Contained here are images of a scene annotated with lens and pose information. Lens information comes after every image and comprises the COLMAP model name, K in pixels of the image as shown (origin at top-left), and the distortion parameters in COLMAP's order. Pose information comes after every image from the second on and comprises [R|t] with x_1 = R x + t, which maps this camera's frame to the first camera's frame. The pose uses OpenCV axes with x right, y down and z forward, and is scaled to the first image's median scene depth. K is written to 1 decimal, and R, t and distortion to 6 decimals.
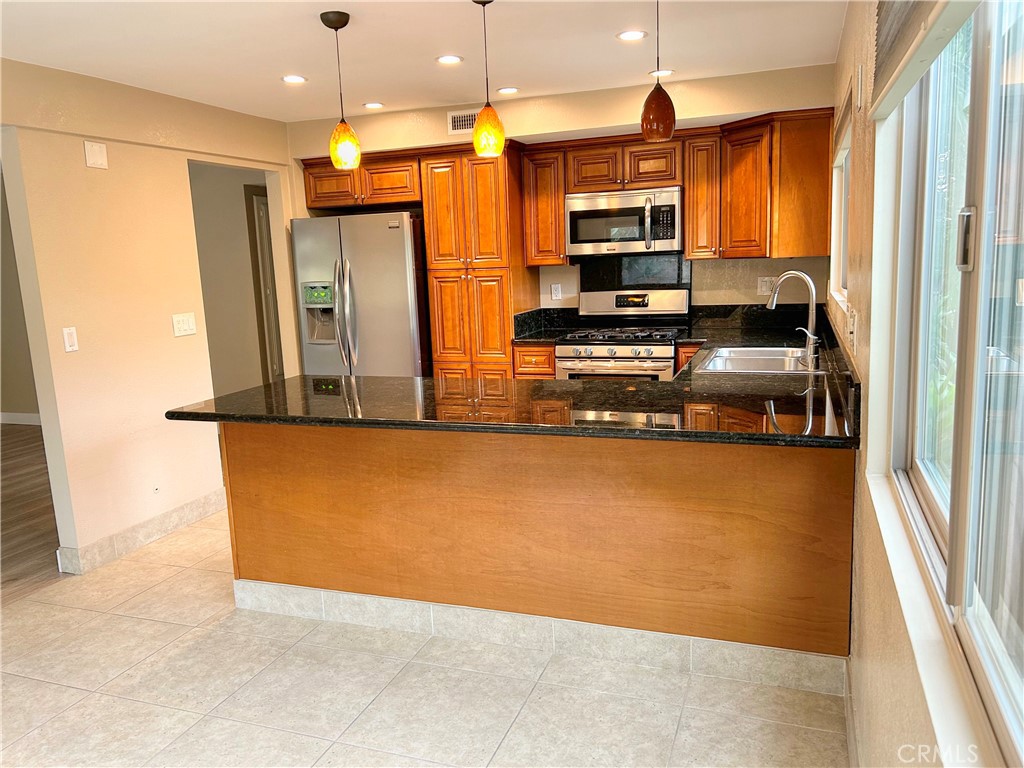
lens RADIAL K [[772.1, 0, 514.9], [0, 772.1, 394.8], [0, 0, 1]] dist [0.028944, -0.016250]
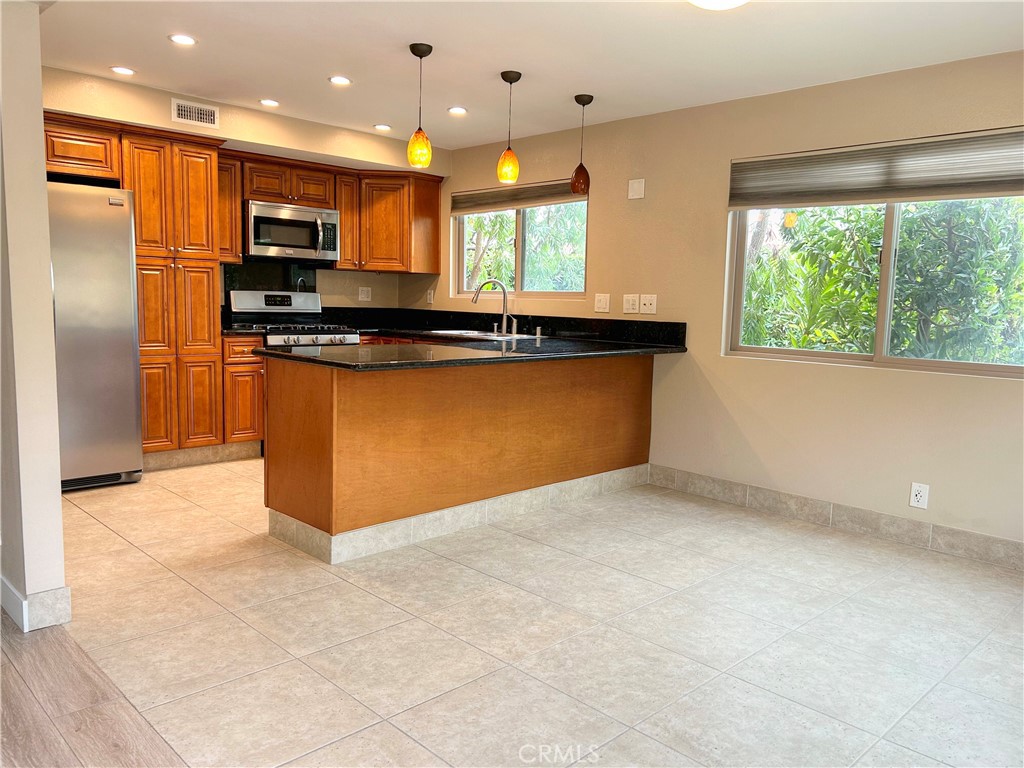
lens RADIAL K [[772.1, 0, 516.1], [0, 772.1, 377.9], [0, 0, 1]] dist [0.028944, -0.016250]
pose [[0.413940, -0.042459, 0.909314, -1.077048], [0.118925, 0.992873, -0.007777, 0.062785], [-0.902502, 0.111359, 0.416039, 0.306762]]
